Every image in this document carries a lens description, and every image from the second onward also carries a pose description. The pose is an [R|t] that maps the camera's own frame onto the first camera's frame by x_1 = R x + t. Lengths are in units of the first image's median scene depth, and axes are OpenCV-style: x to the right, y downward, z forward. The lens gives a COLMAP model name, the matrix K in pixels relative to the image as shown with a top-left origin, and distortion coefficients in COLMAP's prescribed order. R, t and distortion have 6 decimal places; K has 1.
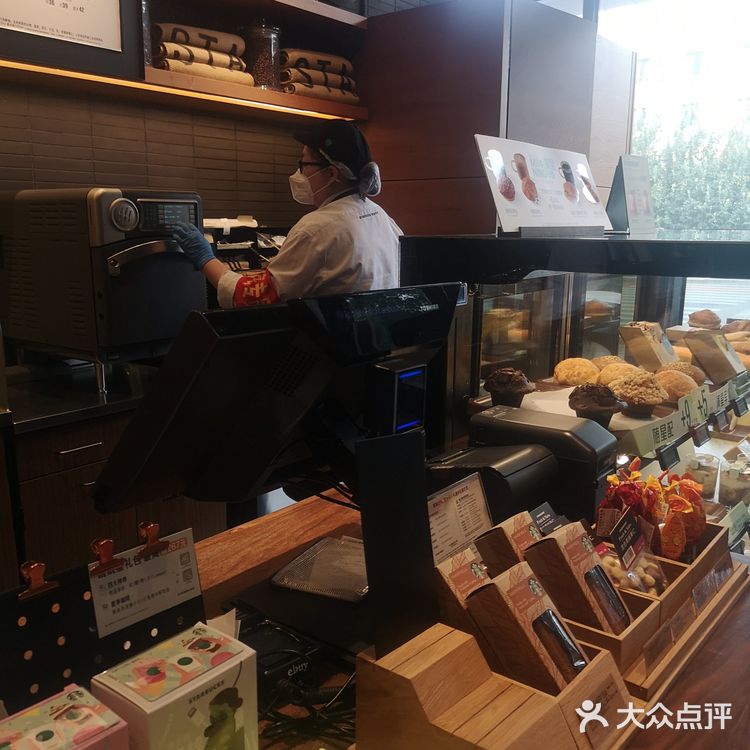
lens RADIAL K [[792.4, 0, 373.9], [0, 792.4, 375.4], [0, 0, 1]] dist [-0.003955, 0.000000]
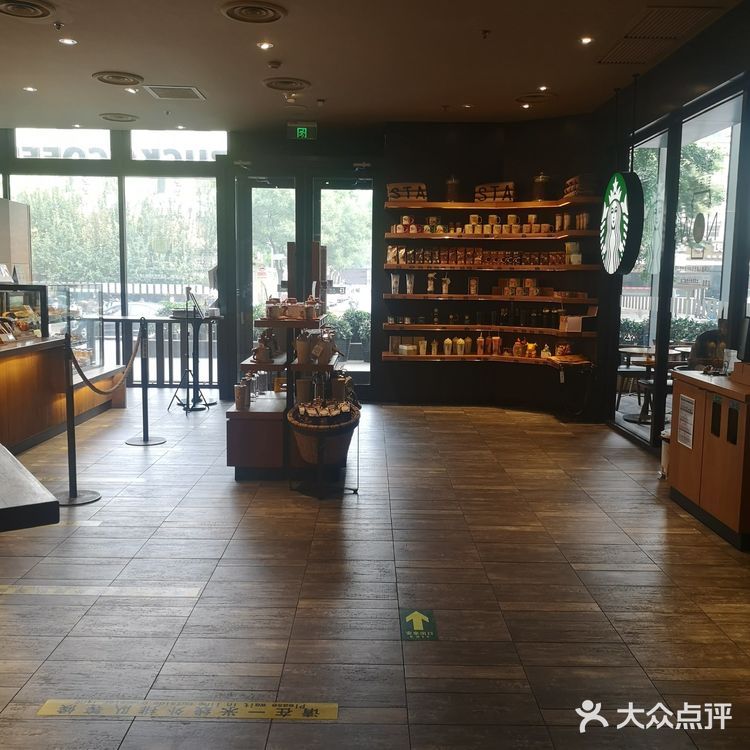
lens RADIAL K [[792.4, 0, 372.0], [0, 792.4, 374.8], [0, 0, 1]] dist [-0.003955, 0.000000]
pose [[0.788042, -0.066815, 0.611985, -0.407993], [0.106384, 0.993917, -0.028476, 0.314398], [-0.606360, 0.087546, 0.790356, -1.726627]]
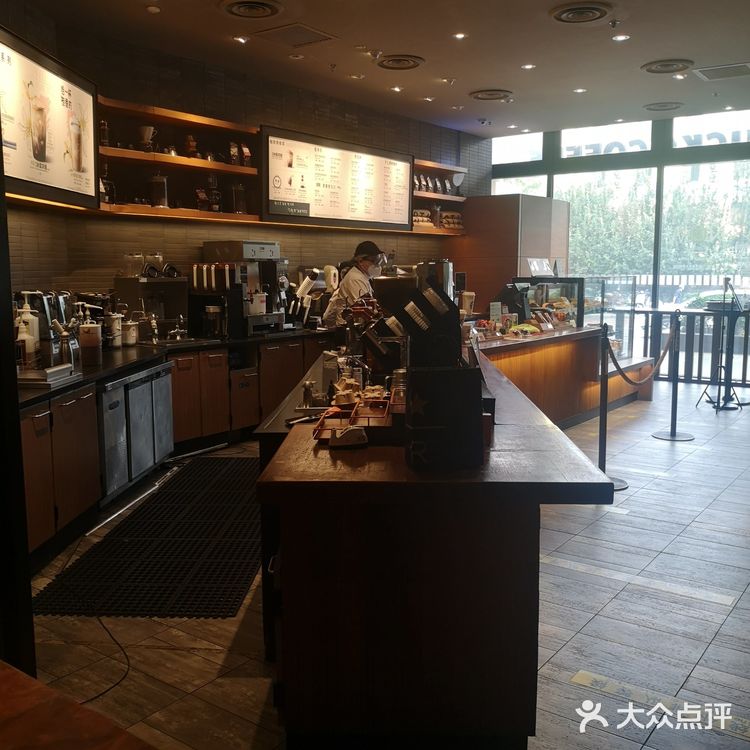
lens RADIAL K [[792.4, 0, 371.8], [0, 792.4, 373.9], [0, 0, 1]] dist [-0.003955, 0.000000]
pose [[0.999555, -0.013118, 0.026795, -0.432154], [0.014697, 0.998114, -0.059608, 0.315296], [-0.025962, 0.059976, 0.997862, -1.723380]]
